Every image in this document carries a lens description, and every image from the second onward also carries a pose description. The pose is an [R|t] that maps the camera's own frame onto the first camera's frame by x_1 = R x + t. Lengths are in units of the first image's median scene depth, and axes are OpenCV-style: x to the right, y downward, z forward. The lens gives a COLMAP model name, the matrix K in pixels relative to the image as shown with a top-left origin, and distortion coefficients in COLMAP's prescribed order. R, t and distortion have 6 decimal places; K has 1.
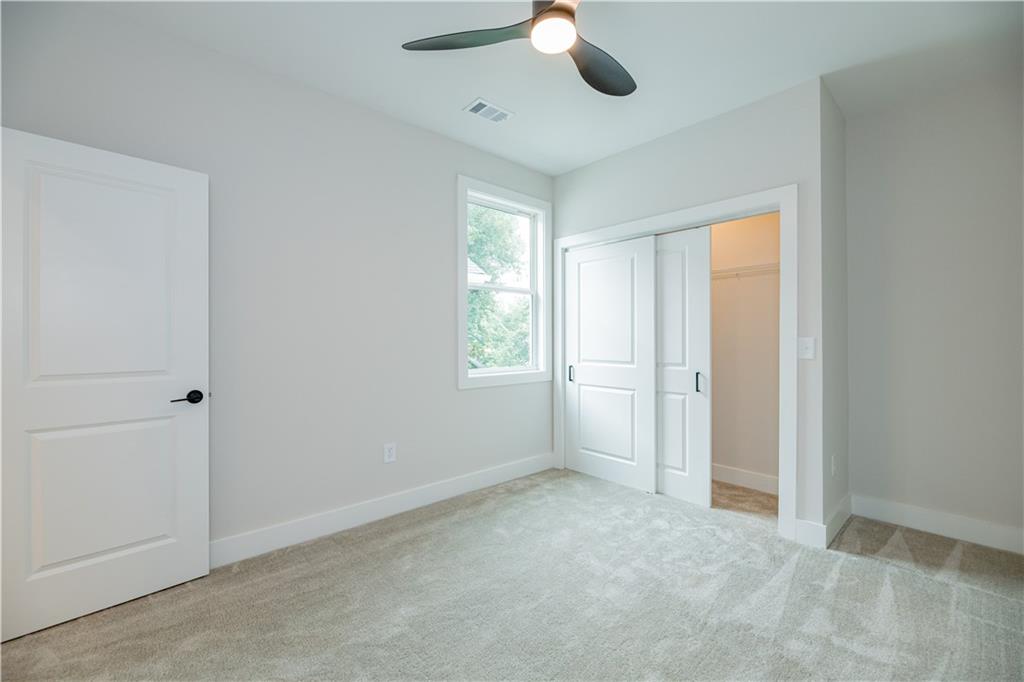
lens RADIAL K [[408.8, 0, 513.0], [0, 408.8, 338.4], [0, 0, 1]] dist [-0.003675, -0.000412]
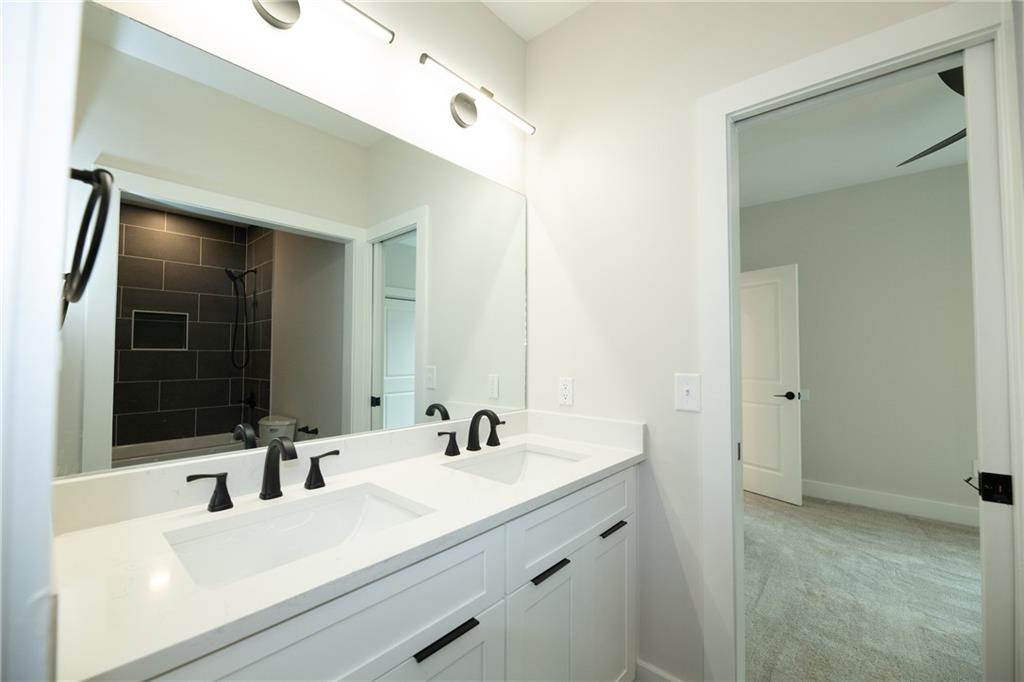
lens RADIAL K [[424.4, 0, 510.5], [0, 424.4, 339.1], [0, 0, 1]] dist [-0.001003, -0.000105]
pose [[0.112027, -0.029711, -0.993261, 1.029382], [-0.003079, 0.999538, -0.030246, -0.011241], [0.993700, 0.006447, 0.111884, -0.498056]]
